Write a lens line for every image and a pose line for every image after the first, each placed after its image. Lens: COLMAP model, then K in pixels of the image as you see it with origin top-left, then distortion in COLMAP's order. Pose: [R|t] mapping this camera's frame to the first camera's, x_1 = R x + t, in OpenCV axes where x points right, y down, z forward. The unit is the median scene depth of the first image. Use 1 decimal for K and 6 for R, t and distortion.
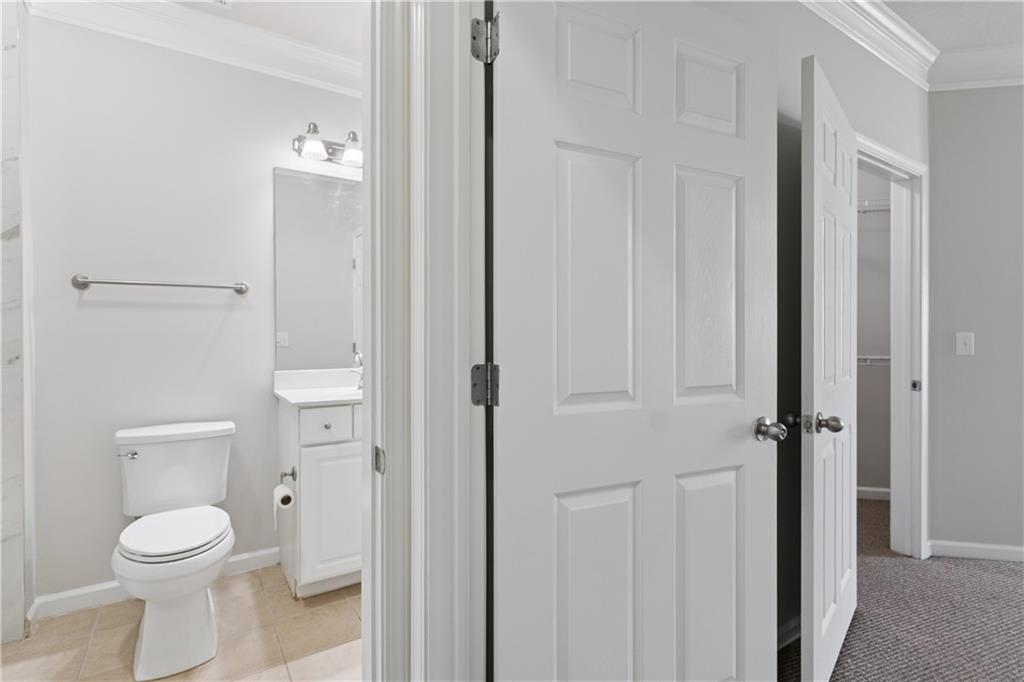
lens RADIAL K [[496.6, 0, 518.4], [0, 496.6, 333.2], [0, 0, 1]] dist [0.001138, -0.000324]
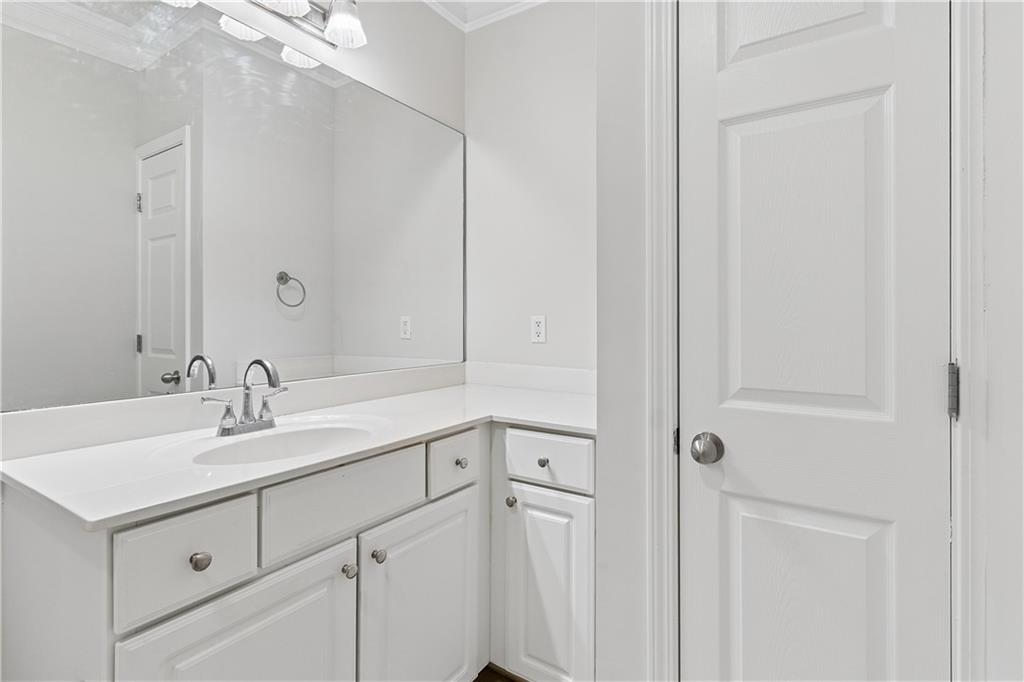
lens RADIAL K [[496.6, 0, 523.1], [0, 496.6, 319.2], [0, 0, 1]] dist [0.001138, -0.000324]
pose [[0.913682, 0.004274, 0.406407, -0.313262], [-0.003094, 0.999989, -0.003561, 0.002433], [-0.406418, 0.001996, 0.913685, 0.552871]]
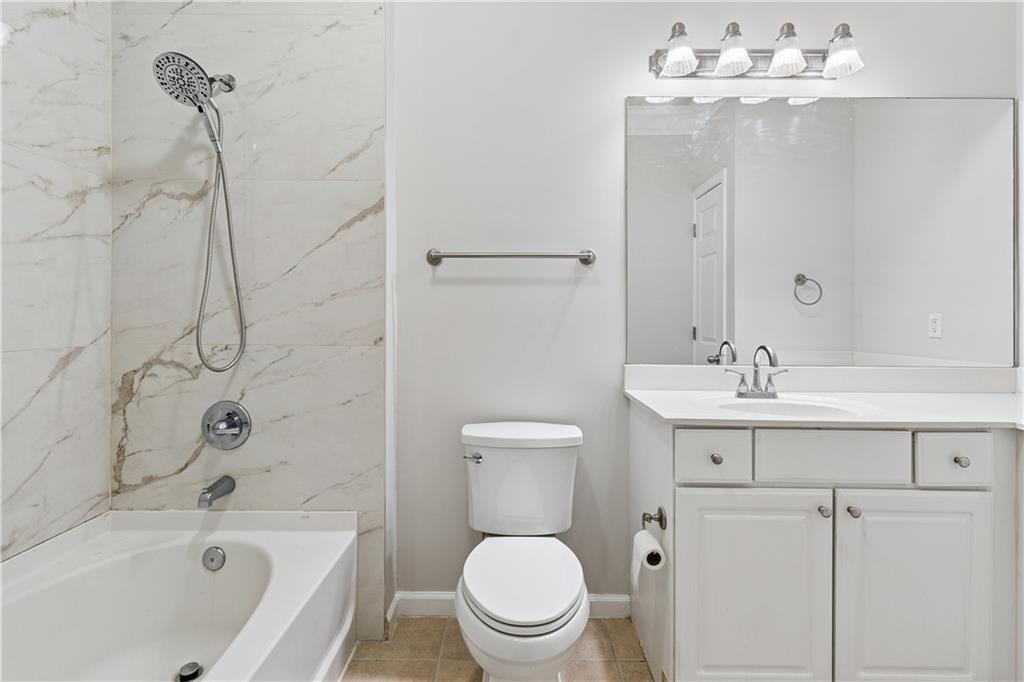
lens RADIAL K [[496.6, 0, 508.4], [0, 496.6, 312.8], [0, 0, 1]] dist [0.001138, -0.000324]
pose [[0.821767, 0.003825, -0.569810, -0.239479], [-0.006878, 0.999971, -0.003207, 0.001592], [0.569782, 0.006555, 0.821770, 0.316931]]
